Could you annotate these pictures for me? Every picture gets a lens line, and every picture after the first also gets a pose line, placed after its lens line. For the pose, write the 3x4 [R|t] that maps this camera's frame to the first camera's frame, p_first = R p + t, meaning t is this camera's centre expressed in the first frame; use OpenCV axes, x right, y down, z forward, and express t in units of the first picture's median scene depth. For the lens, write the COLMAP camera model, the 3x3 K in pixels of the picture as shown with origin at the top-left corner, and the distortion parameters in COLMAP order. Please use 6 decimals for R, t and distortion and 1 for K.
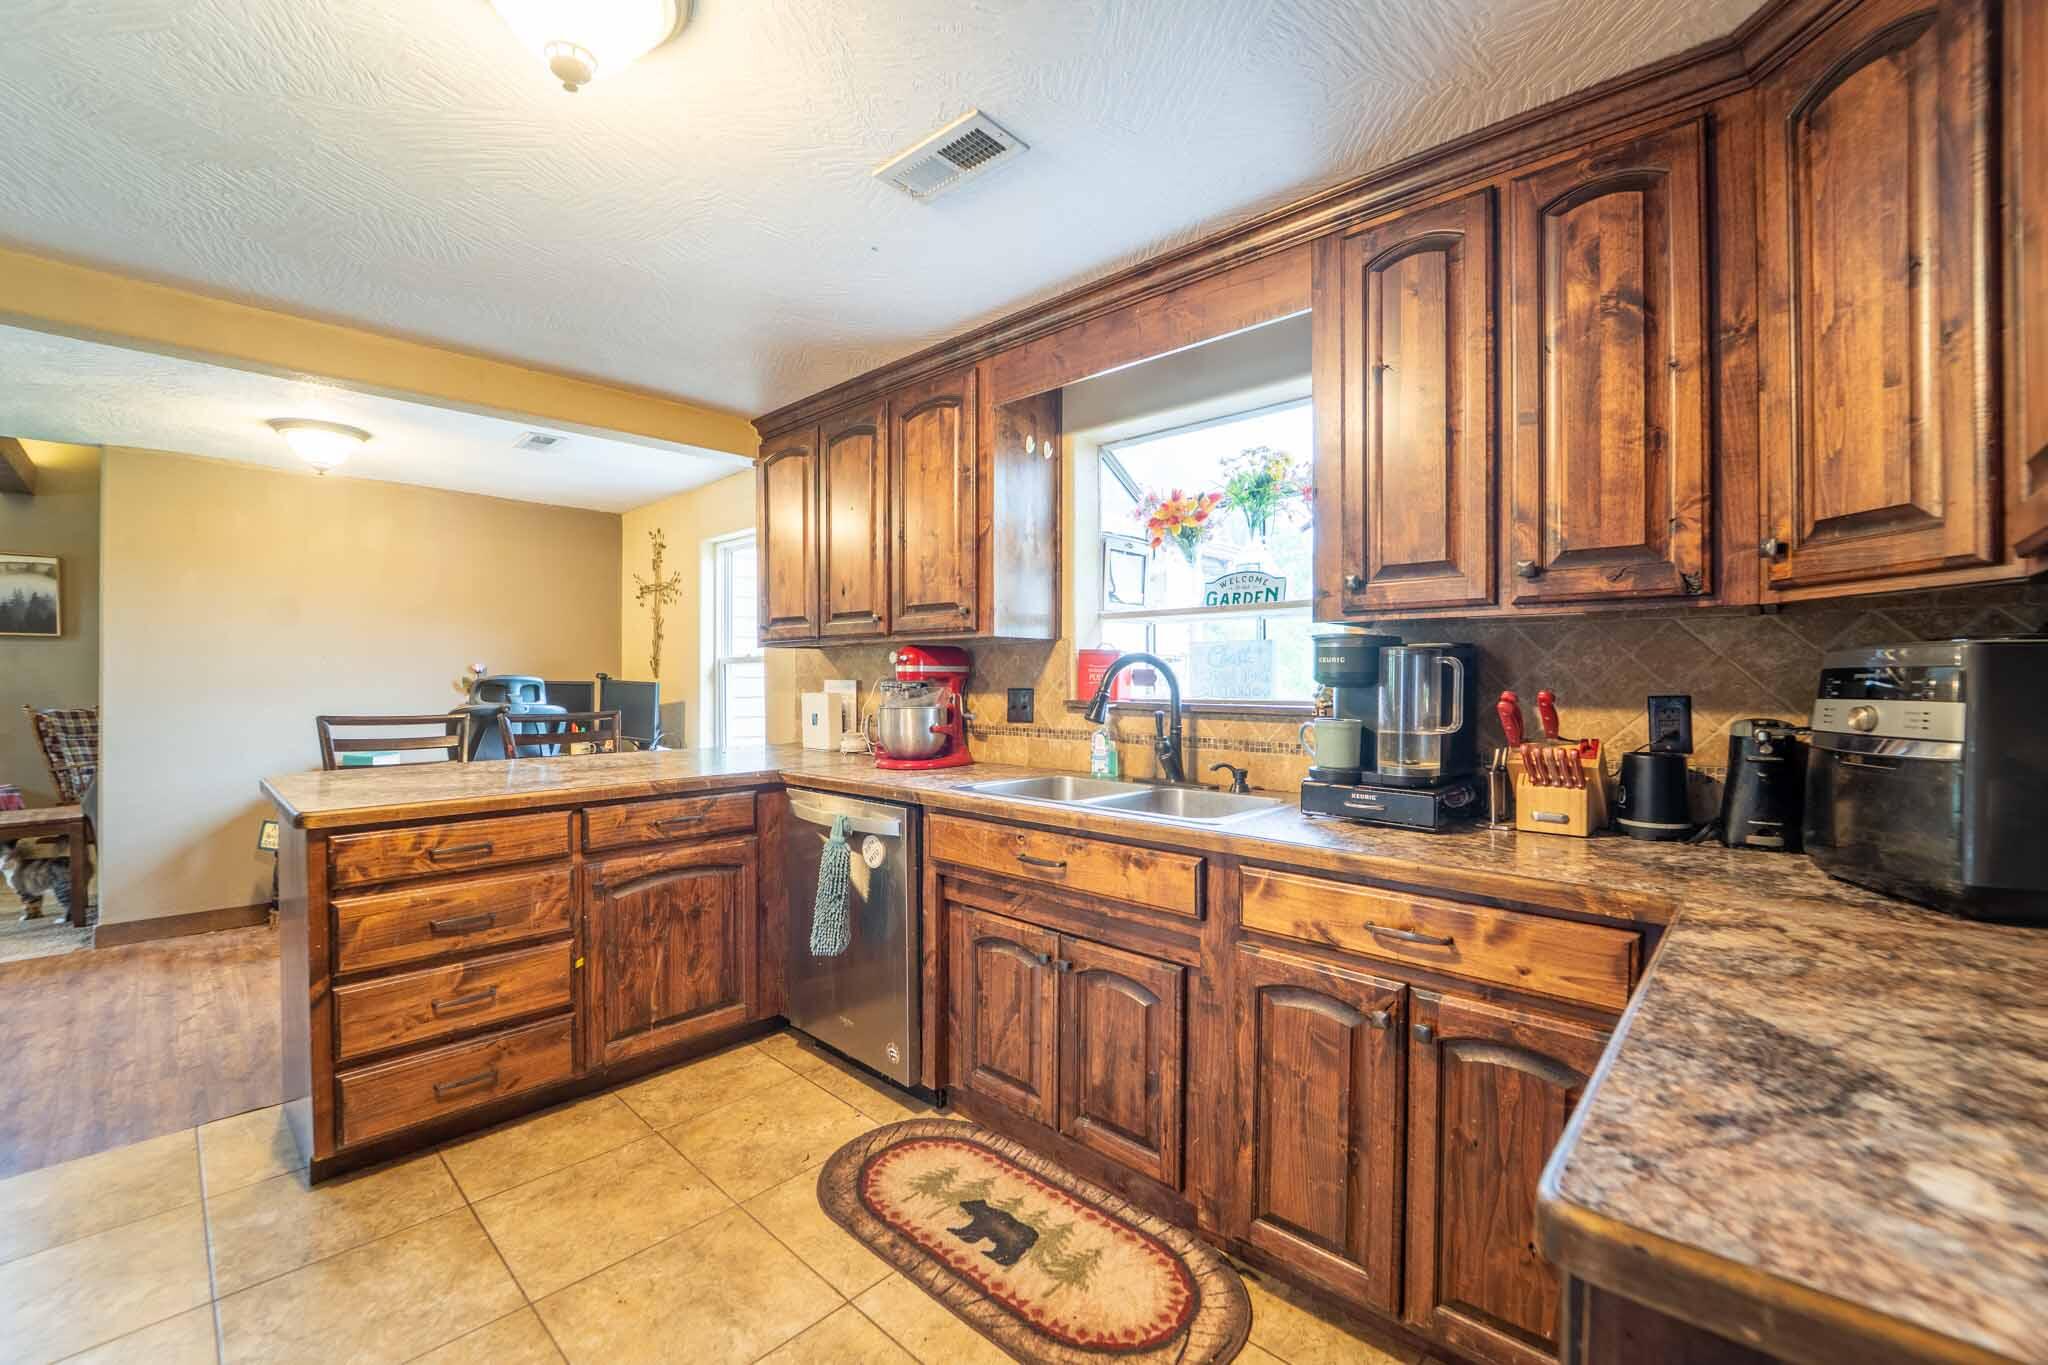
lens RADIAL K [[820.0, 0, 1026.6], [0, 820.0, 684.1], [0, 0, 1]] dist [-0.014861, -0.000112]
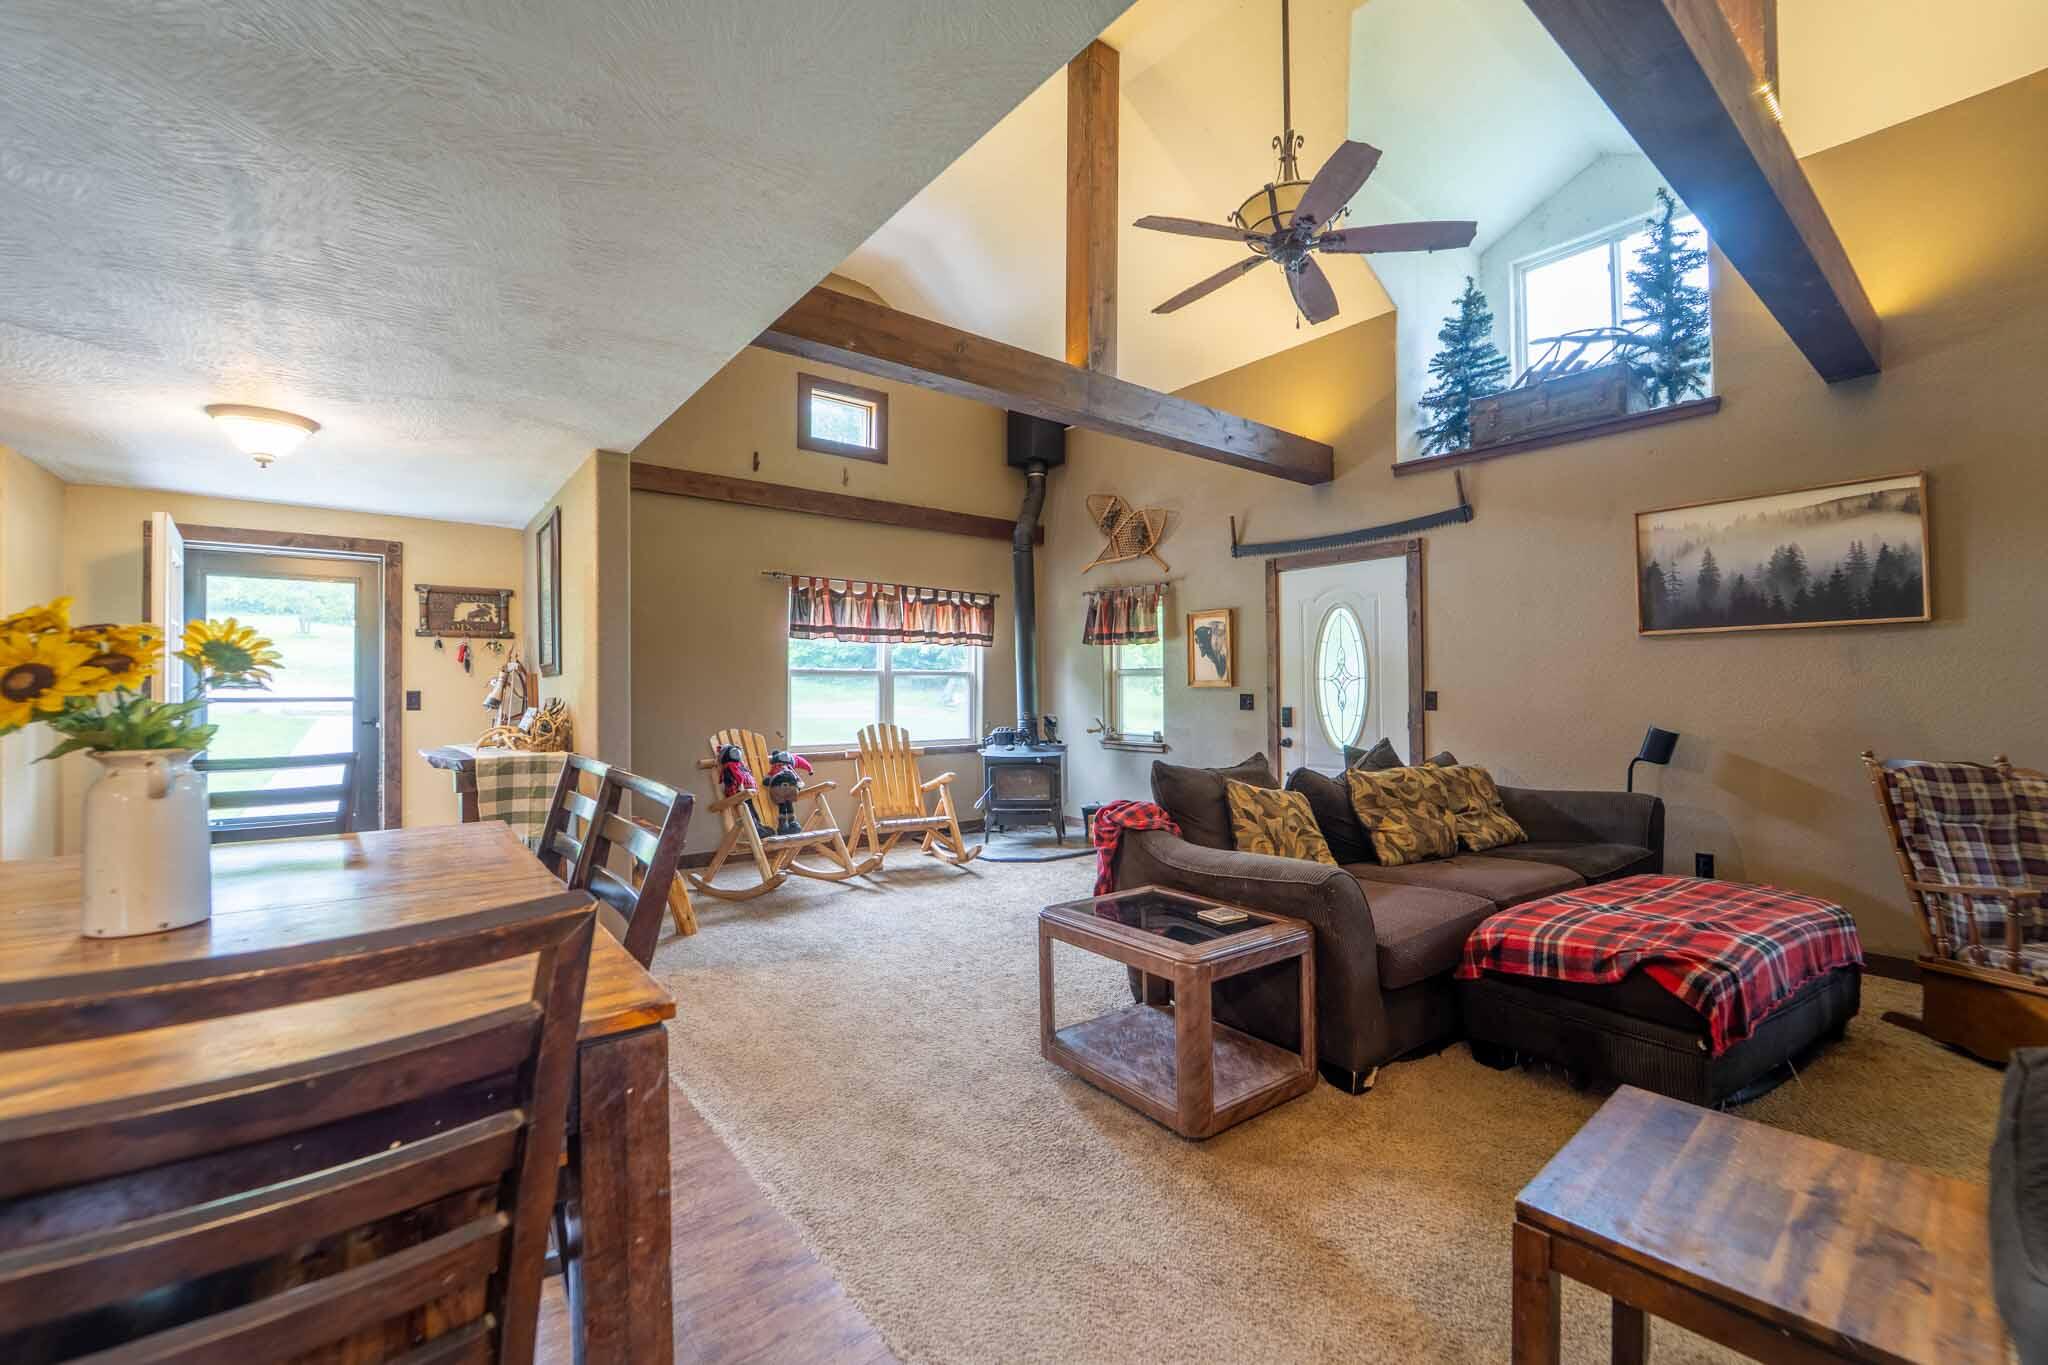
lens RADIAL K [[820.0, 0, 1026.8], [0, 820.0, 679.1], [0, 0, 1]] dist [-0.014861, -0.000112]
pose [[-0.150269, -0.004292, -0.988636, -0.597618], [0.000222, 0.999990, -0.004375, -0.017716], [0.988645, -0.000877, -0.150266, 0.496906]]
